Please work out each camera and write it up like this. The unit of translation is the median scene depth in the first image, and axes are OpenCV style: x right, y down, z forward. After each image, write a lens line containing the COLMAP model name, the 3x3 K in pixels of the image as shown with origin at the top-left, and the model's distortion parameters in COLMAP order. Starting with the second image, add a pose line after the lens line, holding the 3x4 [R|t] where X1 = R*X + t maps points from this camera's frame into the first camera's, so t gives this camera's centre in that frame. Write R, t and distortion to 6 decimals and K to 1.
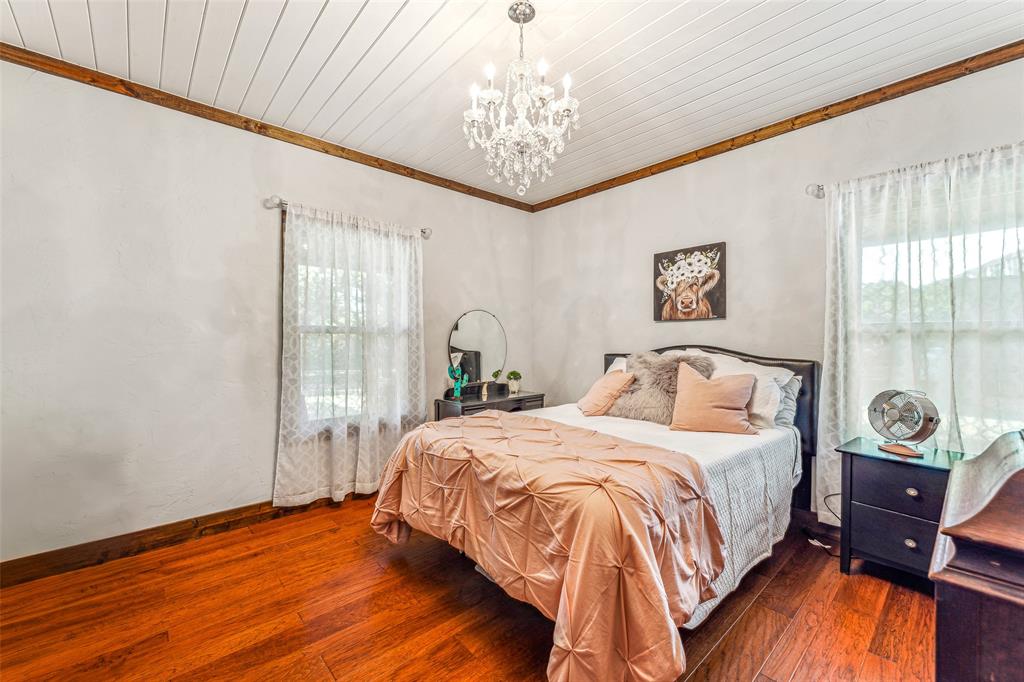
lens RADIAL K [[417.6, 0, 508.3], [0, 417.6, 344.8], [0, 0, 1]] dist [0.005826, -0.001790]
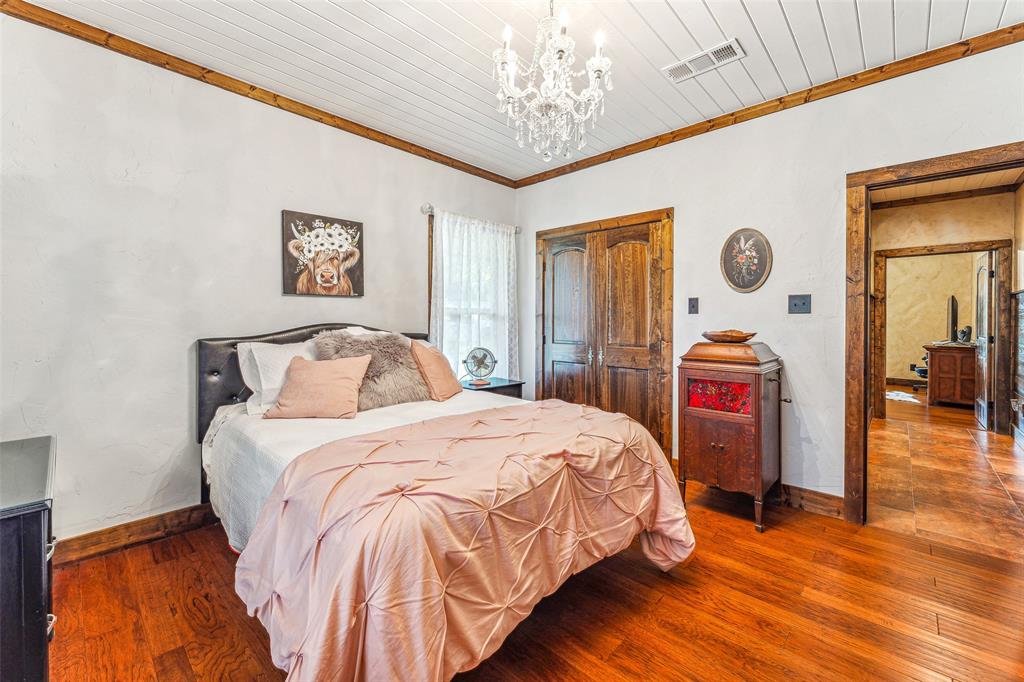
lens RADIAL K [[417.6, 0, 528.2], [0, 417.6, 317.7], [0, 0, 1]] dist [0.005826, -0.001790]
pose [[-0.103154, 0.001389, 0.994664, -0.521504], [0.007712, 0.999970, -0.000596, -0.008042], [-0.994636, 0.007610, -0.103161, 0.662380]]
